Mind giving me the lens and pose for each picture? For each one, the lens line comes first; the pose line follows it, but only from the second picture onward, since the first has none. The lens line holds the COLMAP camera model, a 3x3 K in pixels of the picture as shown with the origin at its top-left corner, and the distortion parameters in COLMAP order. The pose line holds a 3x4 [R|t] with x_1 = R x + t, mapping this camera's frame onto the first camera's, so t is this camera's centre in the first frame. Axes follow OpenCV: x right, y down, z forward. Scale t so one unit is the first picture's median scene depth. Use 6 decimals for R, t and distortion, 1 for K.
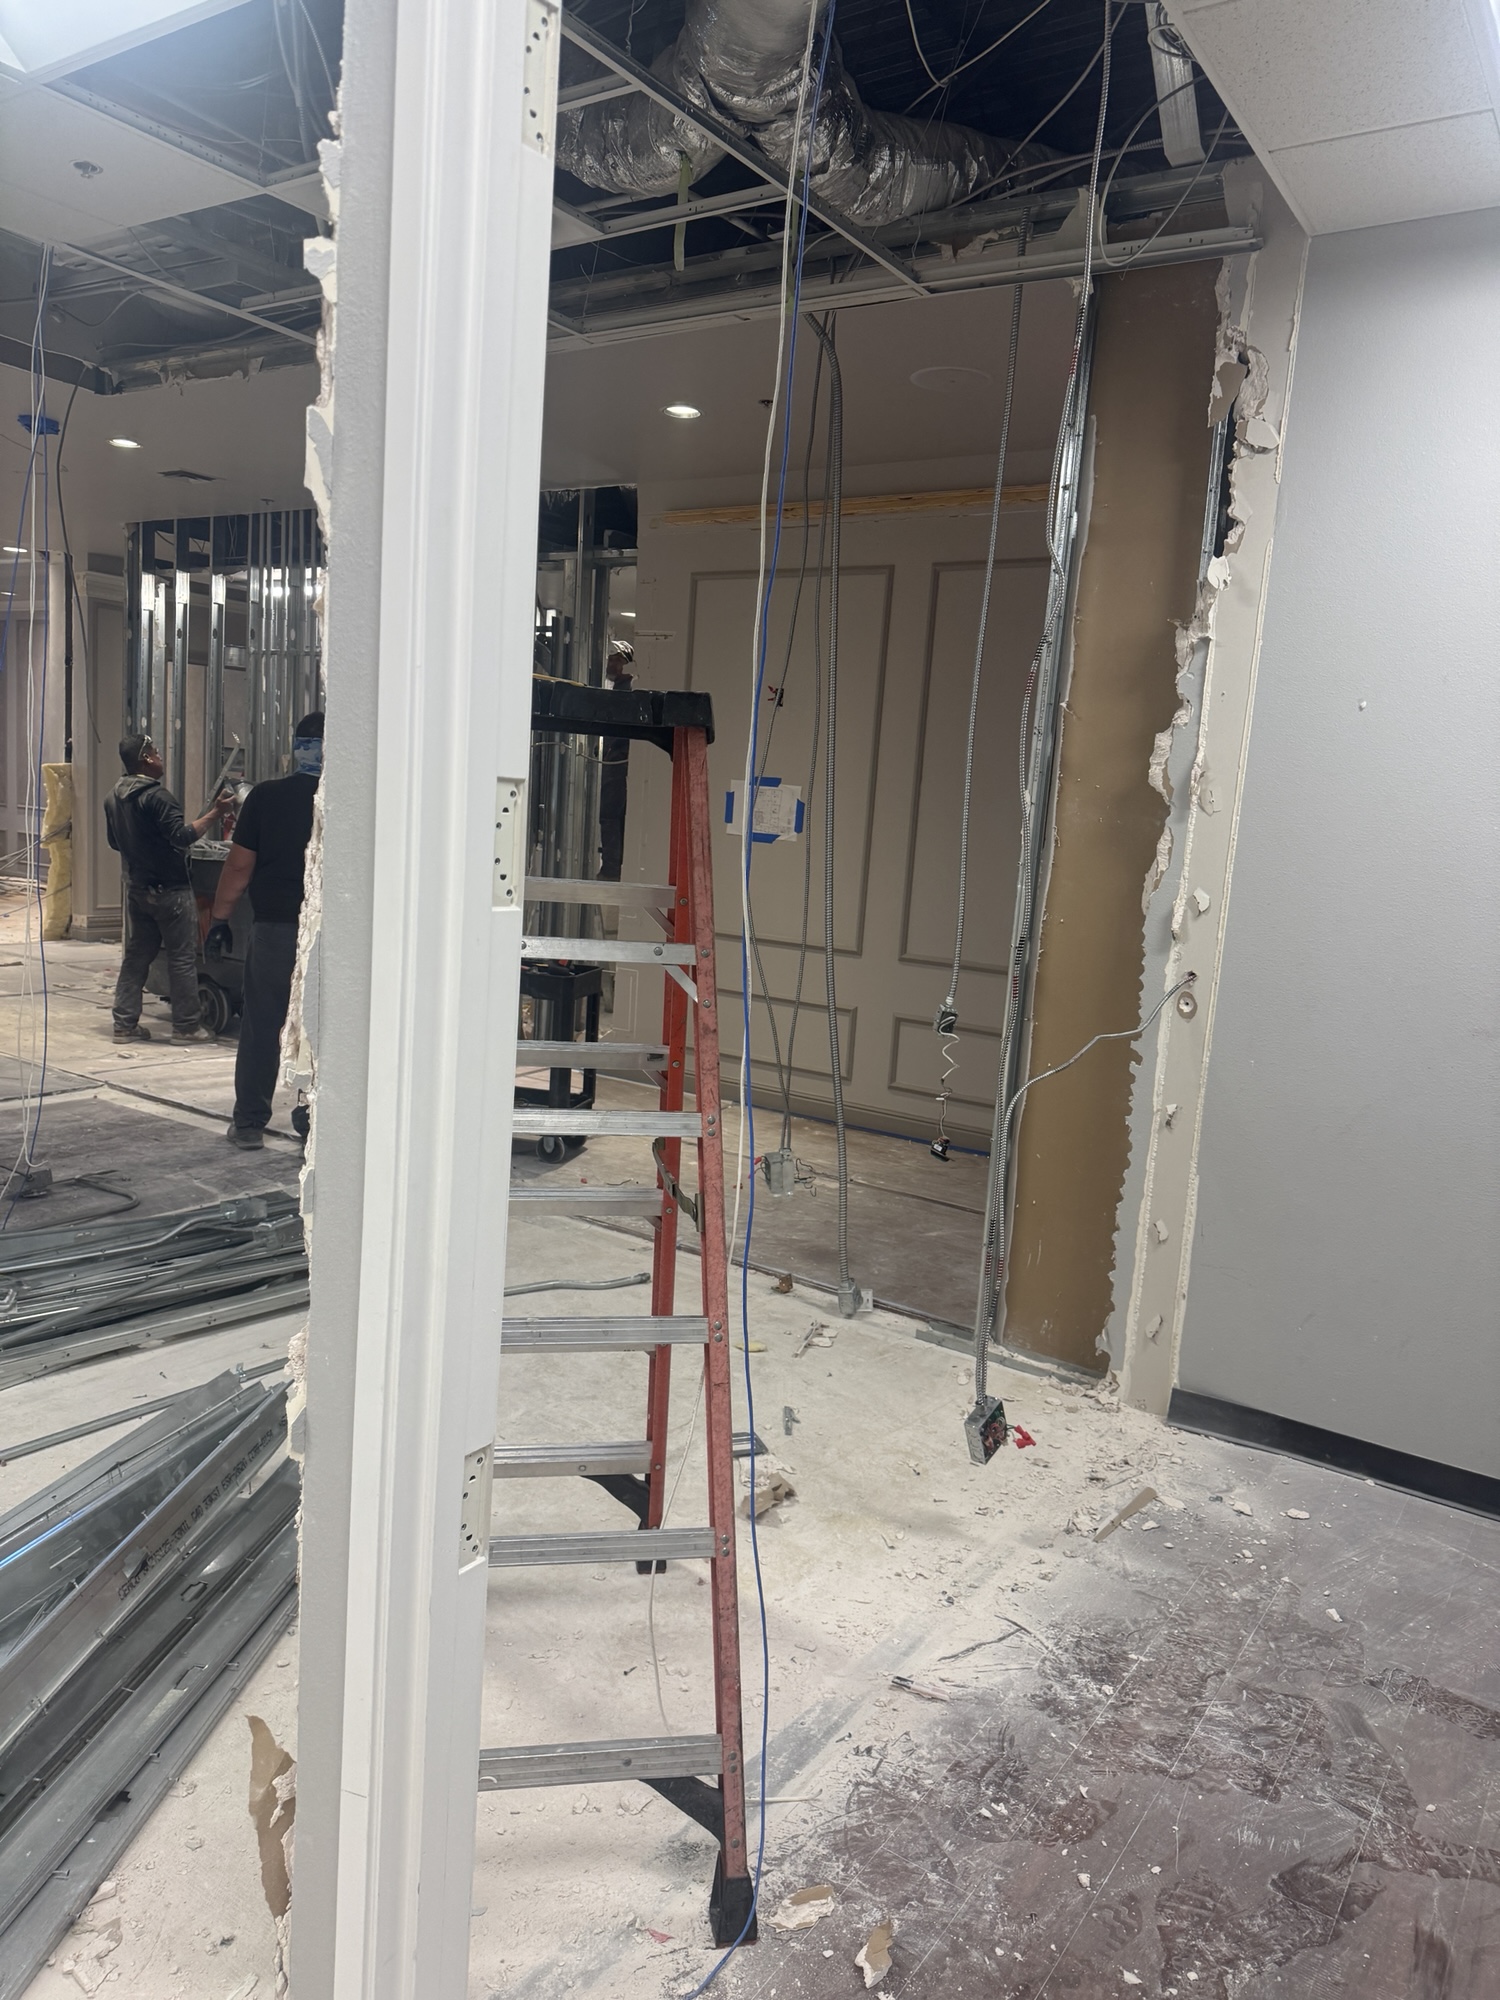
lens RADIAL K [[1411.3, 0, 747.2], [0, 1411.3, 997.5], [0, 0, 1]] dist [0.006772, 0.001329]
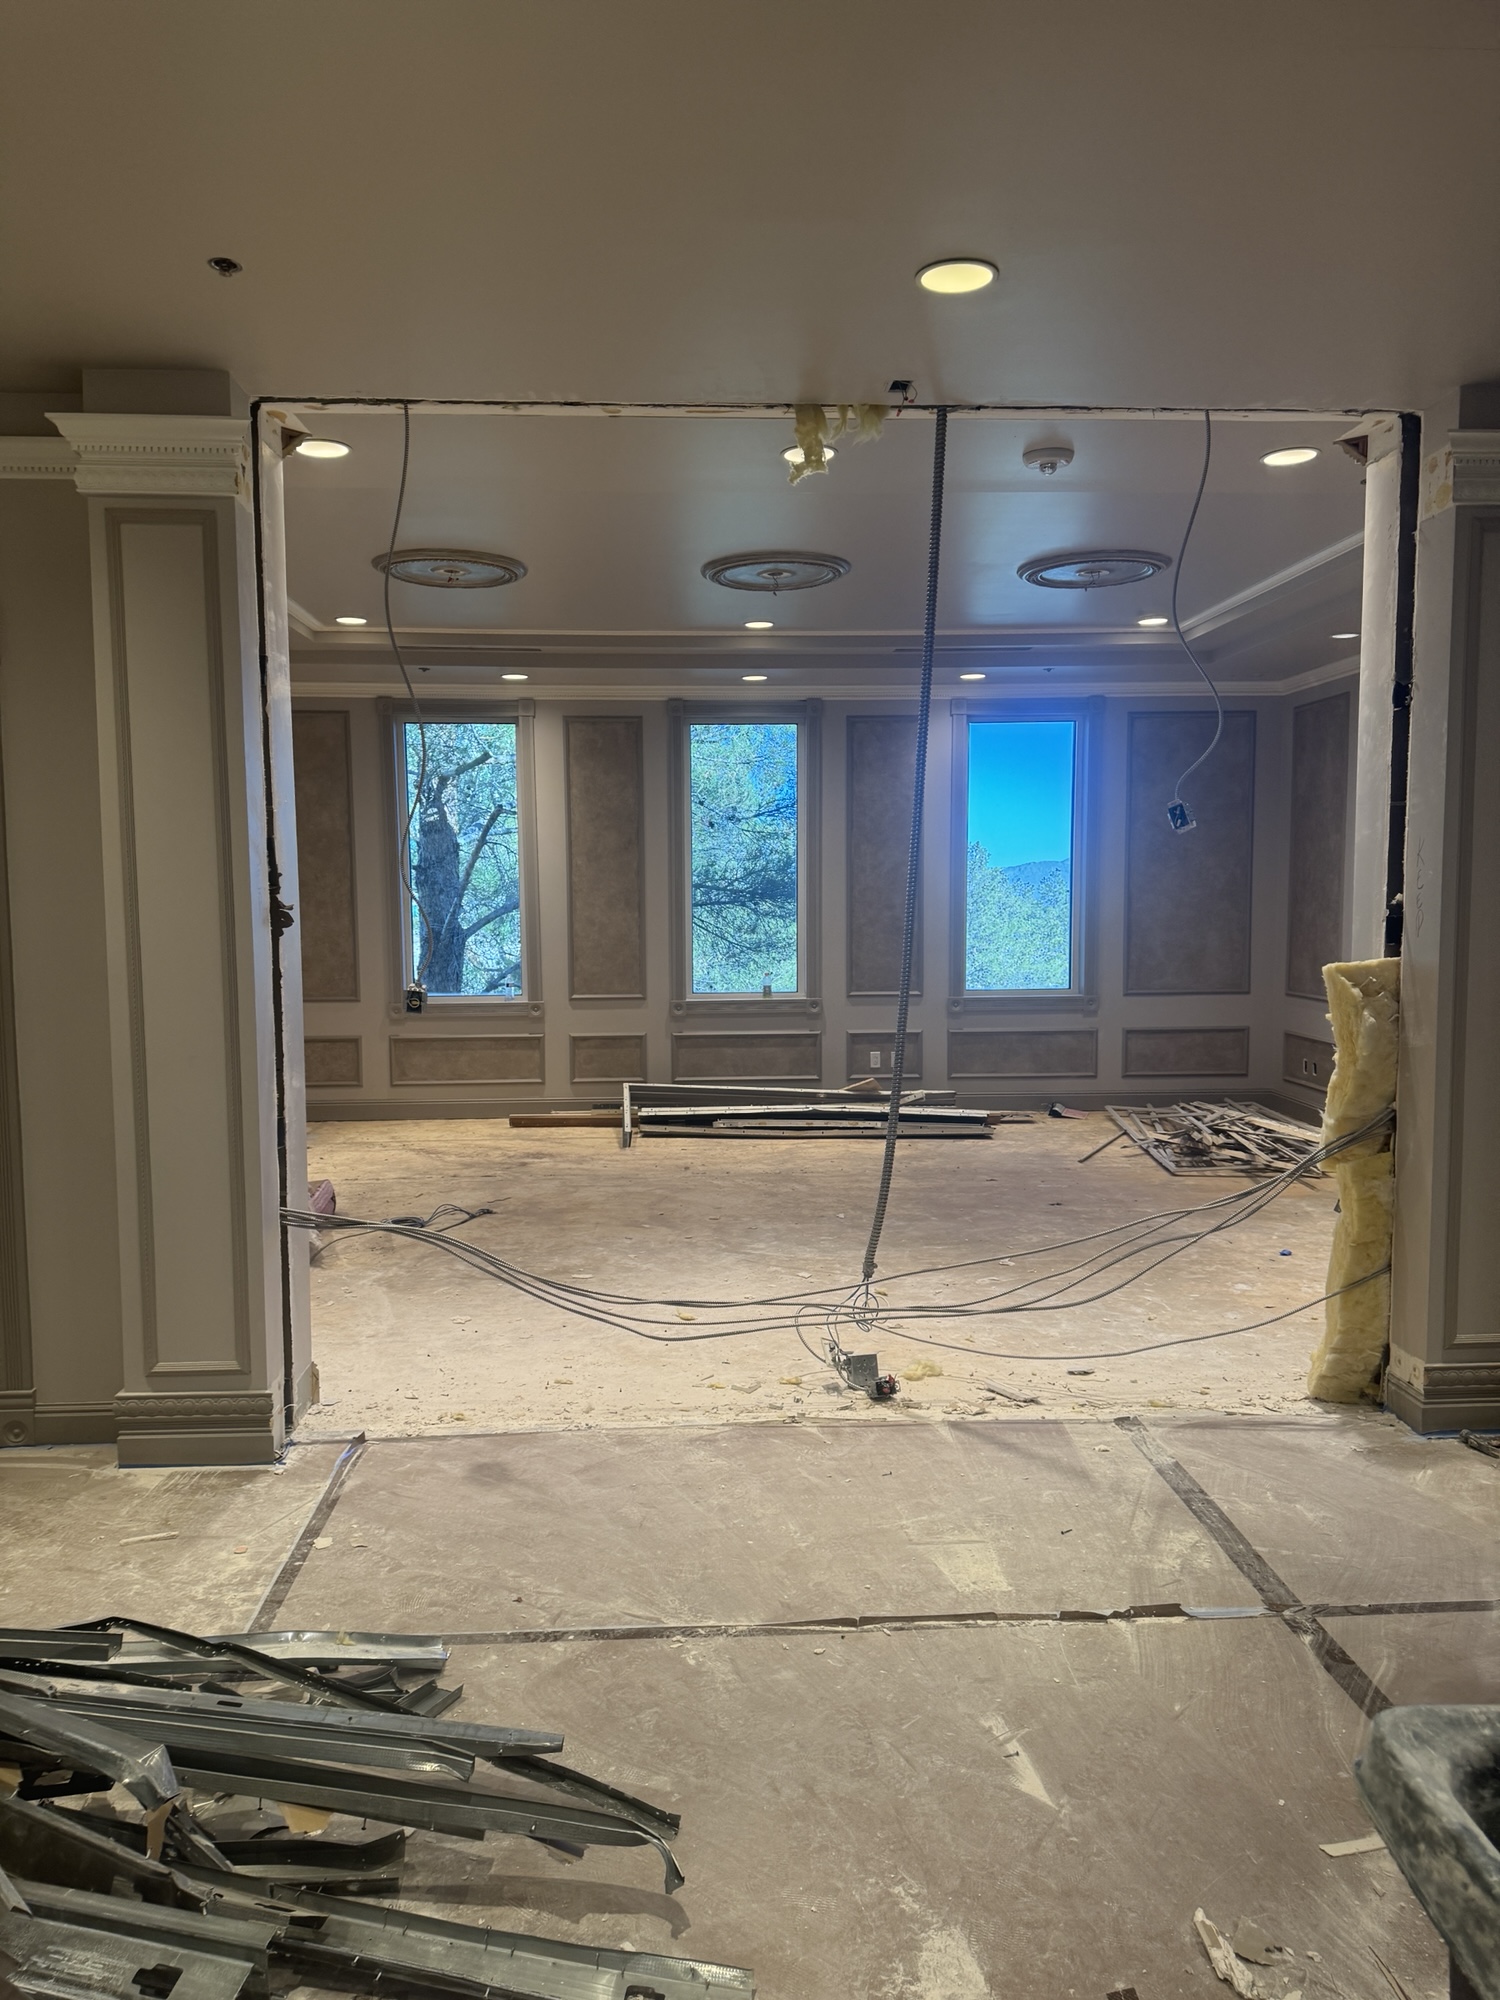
lens RADIAL K [[1411.3, 0, 746.7], [0, 1411.3, 997.7], [0, 0, 1]] dist [0.006772, 0.001329]
pose [[0.603163, 0.001026, -0.797617, -0.278566], [-0.058512, 0.997362, -0.042964, -0.128149], [0.795469, 0.072584, 0.601632, 0.628483]]
